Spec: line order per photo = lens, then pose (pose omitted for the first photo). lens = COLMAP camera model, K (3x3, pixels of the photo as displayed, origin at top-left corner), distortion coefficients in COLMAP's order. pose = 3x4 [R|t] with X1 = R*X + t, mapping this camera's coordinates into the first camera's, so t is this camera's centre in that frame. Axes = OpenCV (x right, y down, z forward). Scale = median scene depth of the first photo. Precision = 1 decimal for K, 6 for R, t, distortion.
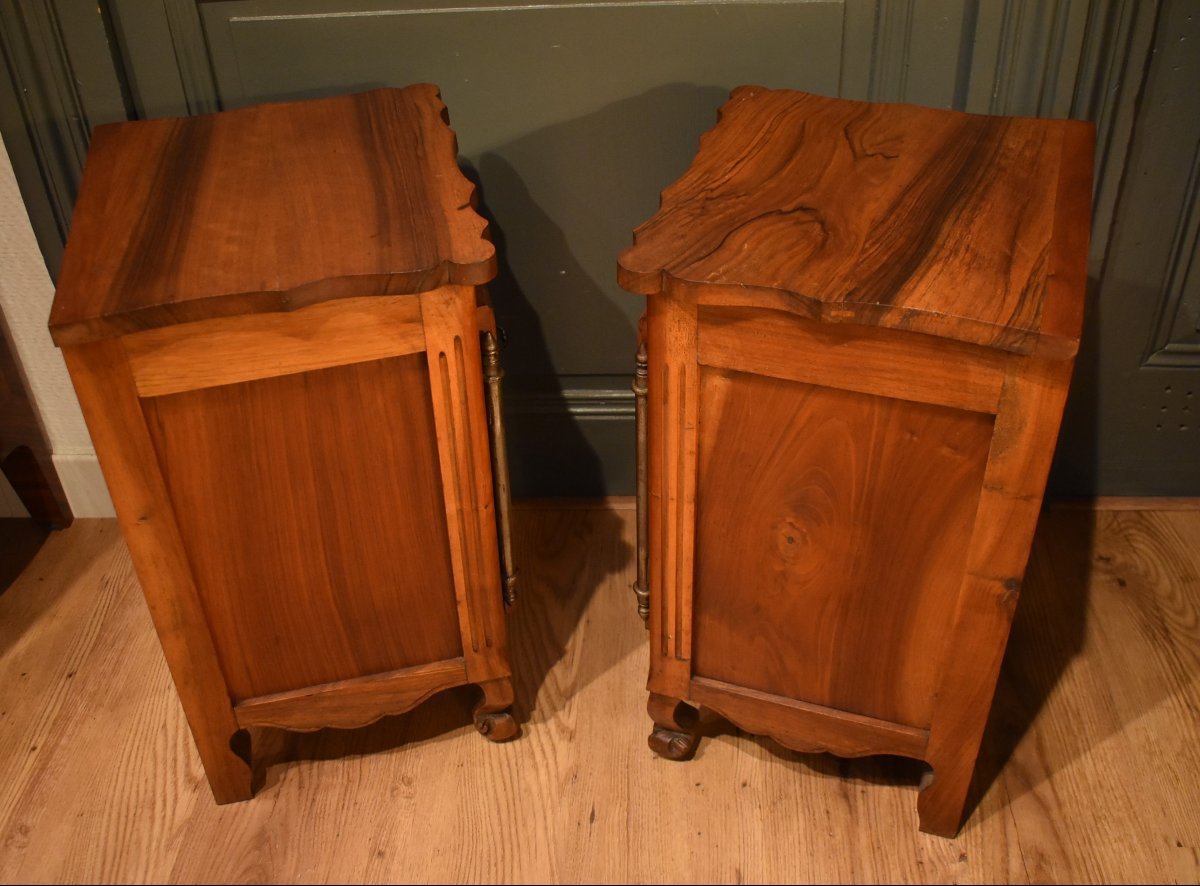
lens RADIAL K [[1250.6, 0, 576.1], [0, 1250.6, 433.3], [0, 0, 1]] dist [-0.081087, 0.000000]
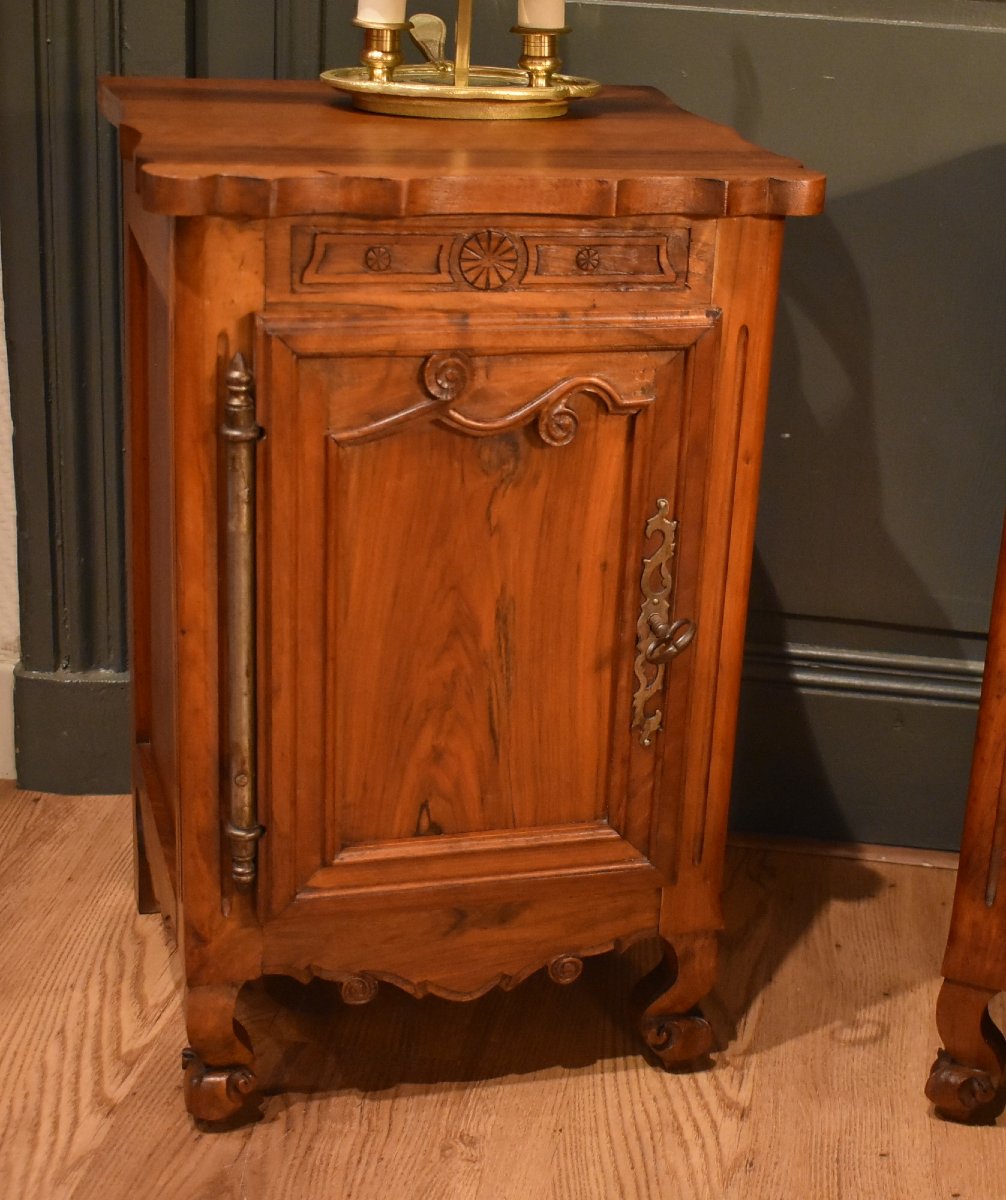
lens RADIAL K [[2149.4, 0, 615.7], [0, 2149.4, 594.2], [0, 0, 1]] dist [-0.057958, 0.000000]
pose [[0.992769, 0.119516, -0.011249, -0.086725], [-0.117745, 0.951216, -0.285173, 0.319244], [-0.023383, 0.284436, 0.958410, -0.061053]]
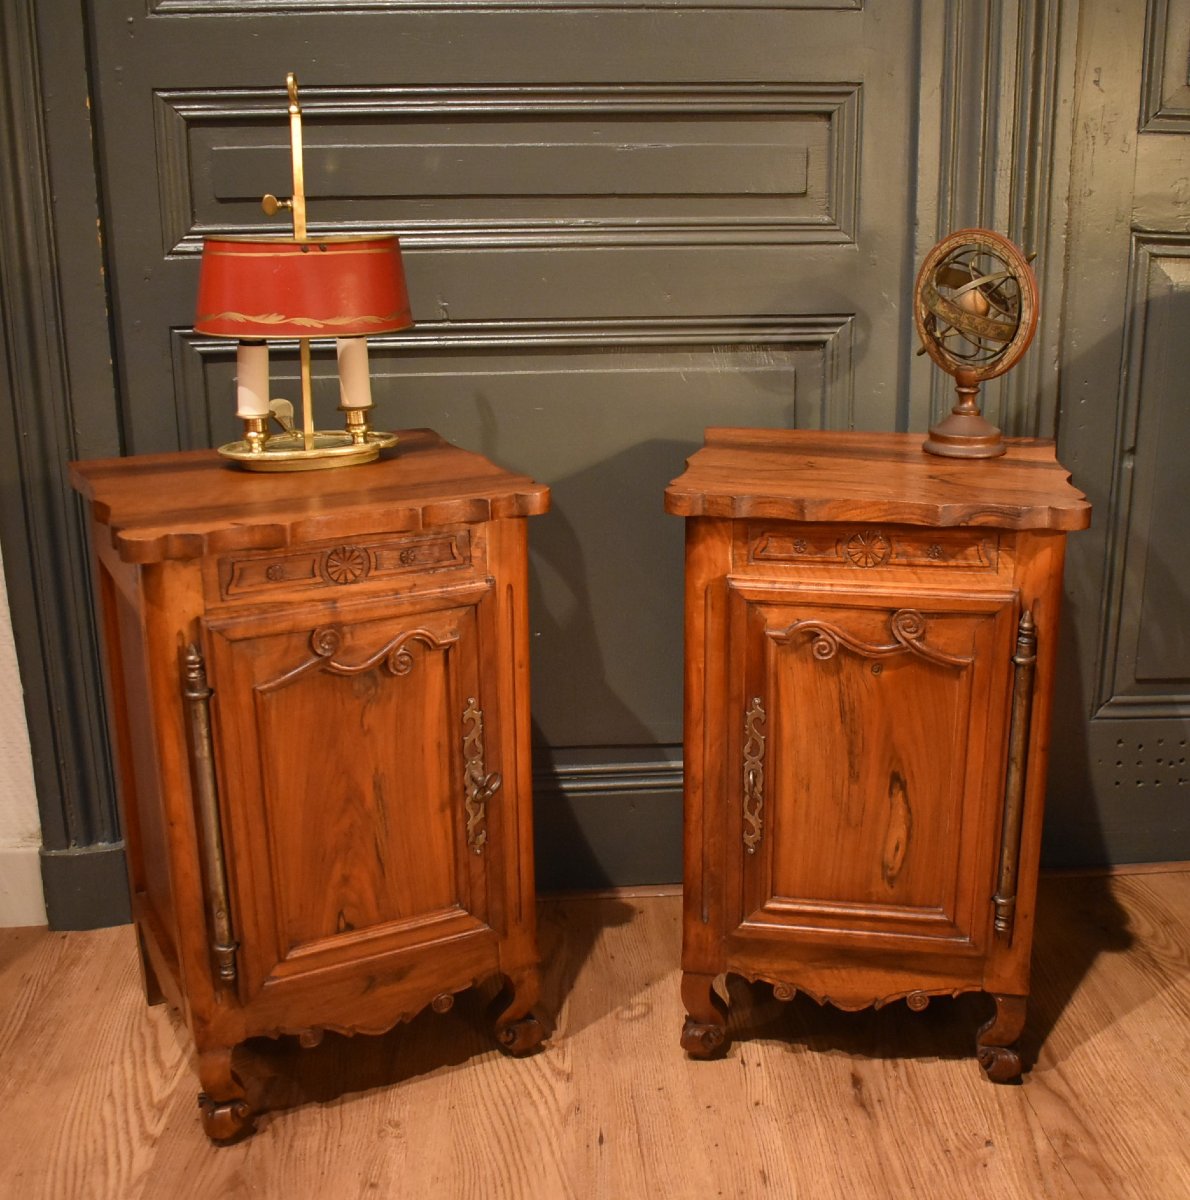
lens RADIAL K [[1489.5, 0, 673.7], [0, 1489.5, 584.0], [0, 0, 1]] dist [-0.093463, 0.000000]
pose [[0.986960, 0.004280, 0.160912, -0.109754], [0.054527, 0.931657, -0.359224, 0.312155], [-0.151452, 0.363314, 0.919274, -0.169605]]
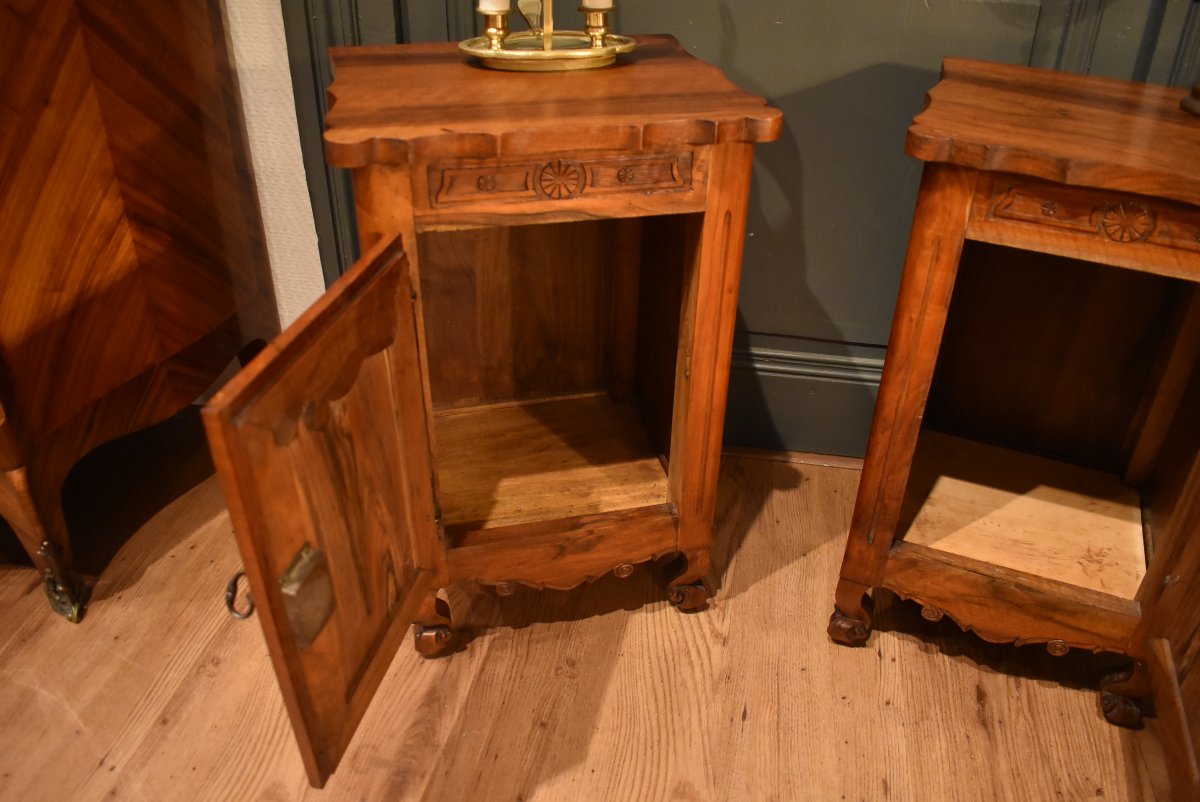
lens RADIAL K [[935.7, 0, 601.2], [0, 935.7, 401.2], [0, 0, 1]] dist [-0.102691, 0.020811]
pose [[0.991818, 0.112800, -0.059771, -0.088724], [-0.117431, 0.989800, -0.080659, 0.119580], [0.050063, 0.087018, 0.994948, 0.186349]]
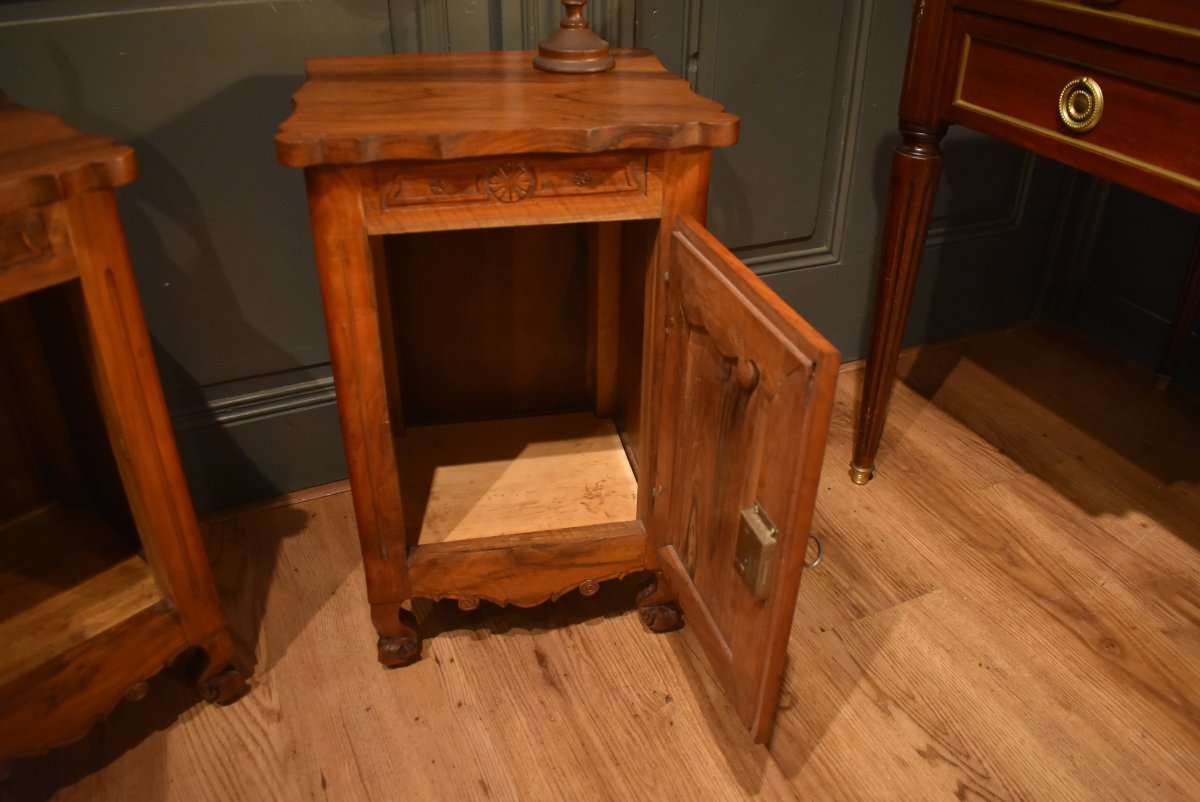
lens RADIAL K [[935.7, 0, 605.3], [0, 935.7, 400.9], [0, 0, 1]] dist [-0.102691, 0.020811]
pose [[0.878314, -0.194821, 0.436589, -0.045681], [0.245048, 0.967576, -0.061213, 0.113151], [-0.410508, 0.160750, 0.897576, 0.211598]]
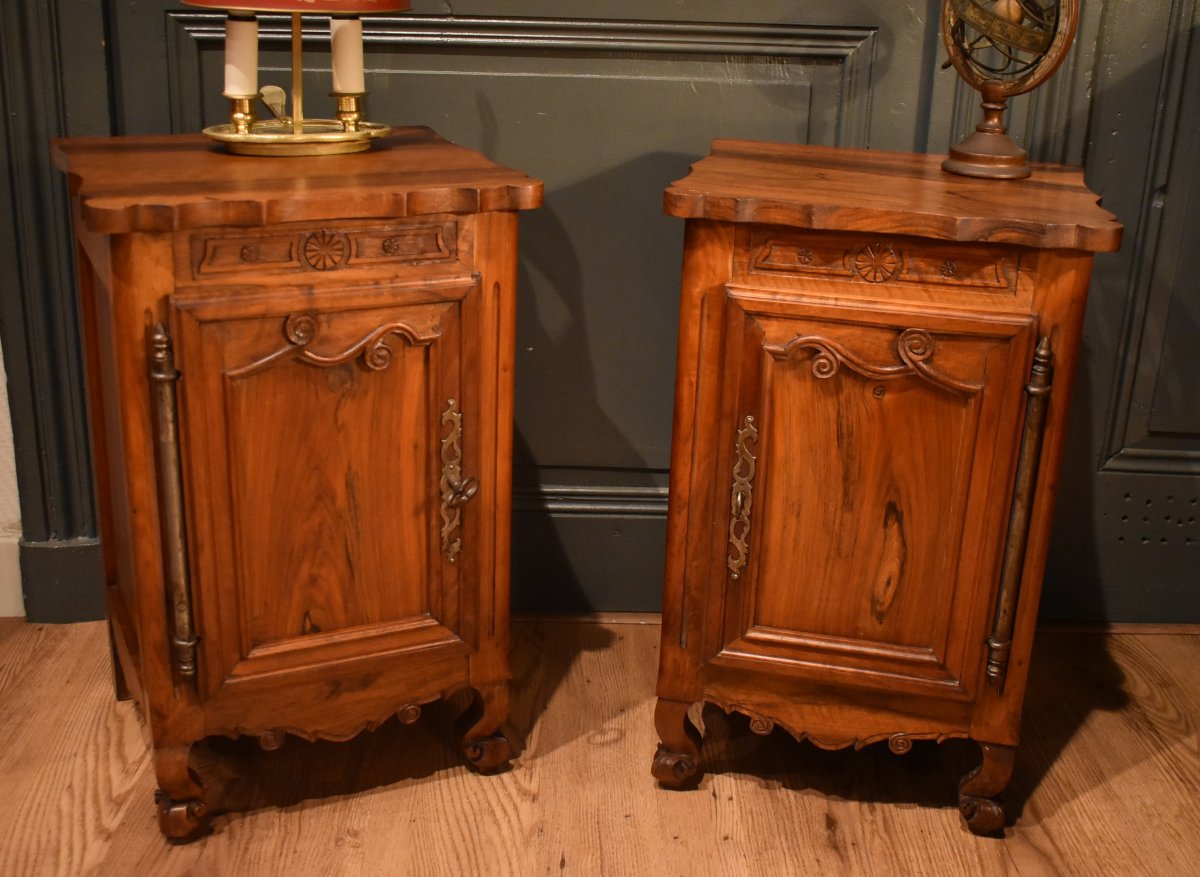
lens RADIAL K [[1433.7, 0, 595.5], [0, 1433.7, 433.1], [0, 0, 1]] dist [-0.067541, 0.000000]
pose [[0.993330, 0.048889, 0.104426, -0.084862], [-0.015281, 0.953489, -0.301041, 0.314895], [-0.114287, 0.297438, 0.947876, -0.078019]]
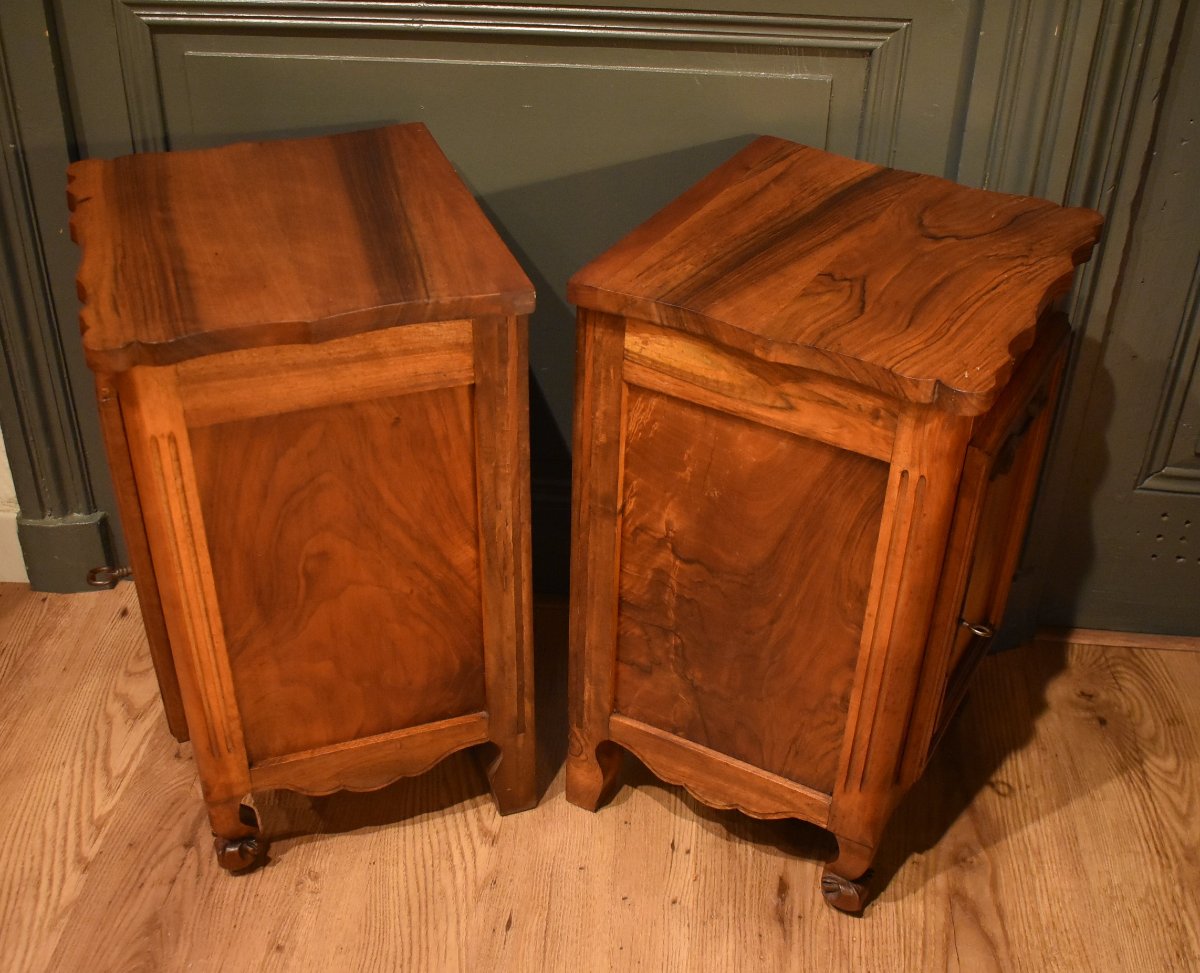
lens RADIAL K [[1472.4, 0, 580.5], [0, 1472.4, 520.5], [0, 0, 1]] dist [-0.081689, 0.000000]
pose [[0.997584, 0.067418, 0.016783, 0.027250], [-0.066899, 0.997316, -0.029738, 0.034324], [-0.018743, 0.028544, 0.999417, -0.107213]]
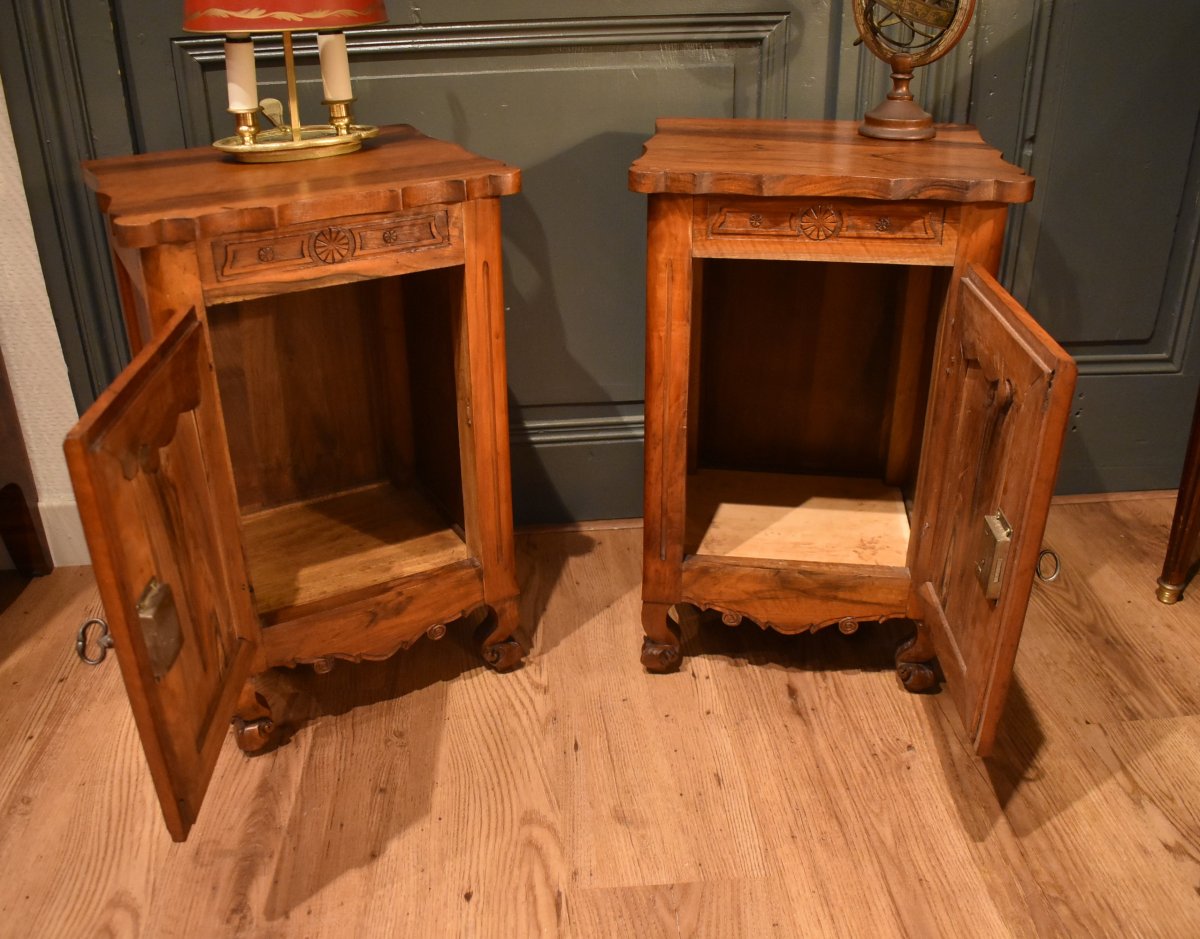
lens RADIAL K [[1095.1, 0, 563.5], [0, 1095.1, 469.4], [0, 0, 1]] dist [-0.095004, 0.000000]
pose [[0.991050, -0.036104, 0.128519, -0.108817], [0.060504, 0.979654, -0.191358, 0.247300], [-0.118995, 0.197421, 0.973070, 0.027464]]
